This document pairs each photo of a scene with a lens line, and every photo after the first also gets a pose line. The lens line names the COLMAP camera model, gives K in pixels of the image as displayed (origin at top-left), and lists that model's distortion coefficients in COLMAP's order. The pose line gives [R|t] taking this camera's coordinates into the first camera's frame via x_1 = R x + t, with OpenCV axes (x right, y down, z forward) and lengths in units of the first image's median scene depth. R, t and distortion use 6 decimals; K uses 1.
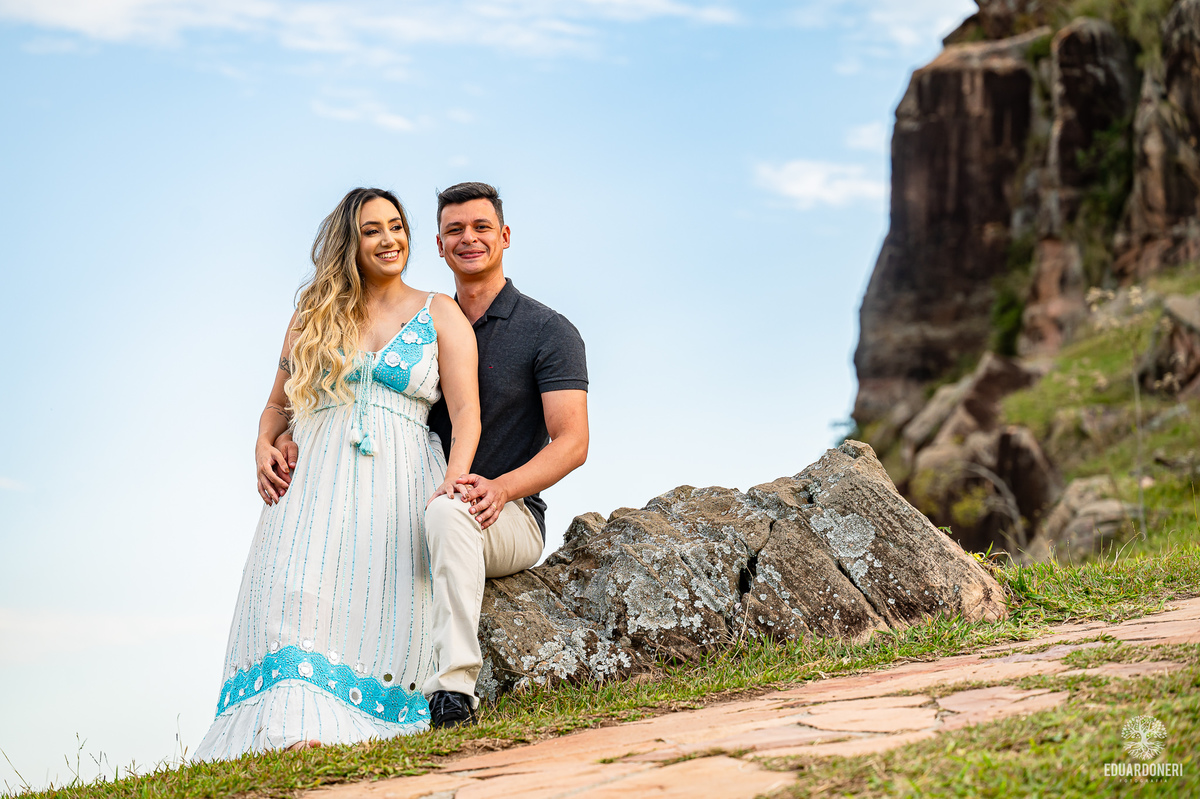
lens RADIAL K [[3567.3, 0, 600.2], [0, 3567.3, 400.1], [0, 0, 1]] dist [-0.063529, 0.000000]
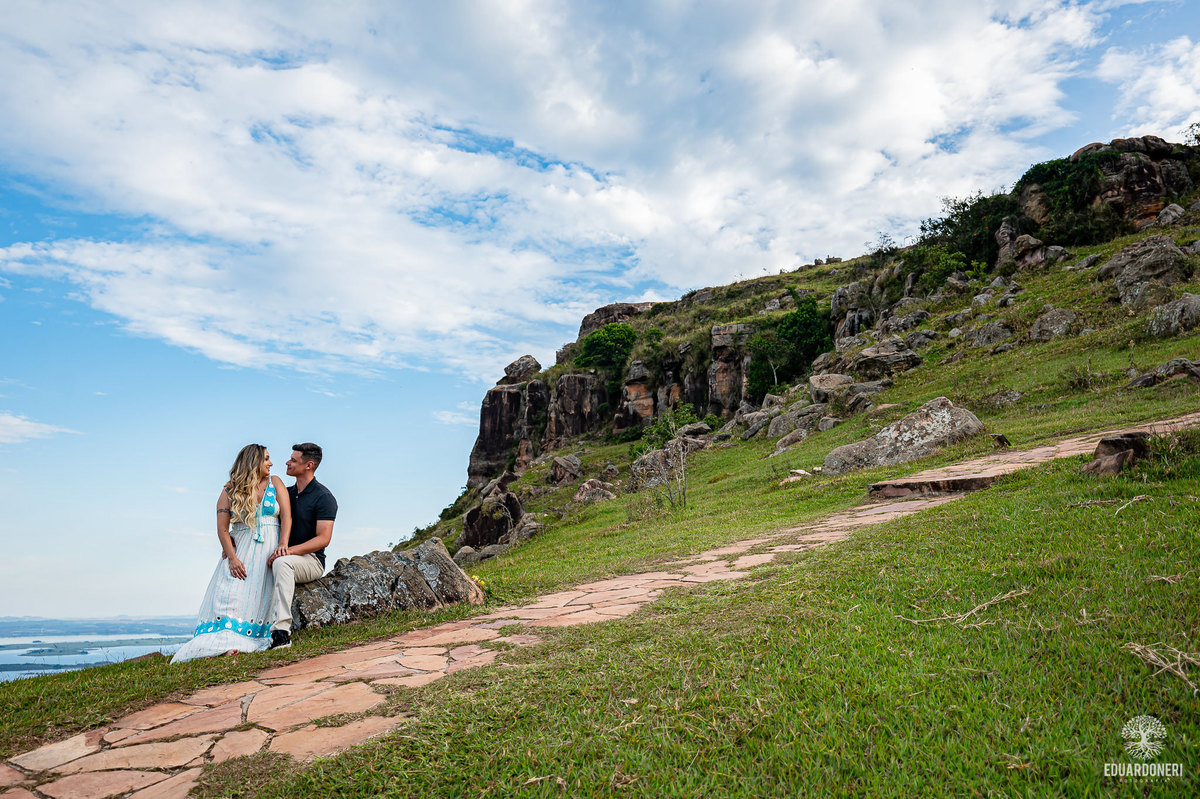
lens RADIAL K [[972.6, 0, 600.8], [0, 972.6, 398.2], [0, 0, 1]] dist [-0.009154, -0.002657]
pose [[0.978515, 0.050040, 0.200012, 0.038667], [-0.033020, 0.995613, -0.087545, -0.036618], [-0.203515, 0.079060, 0.975874, 0.185740]]
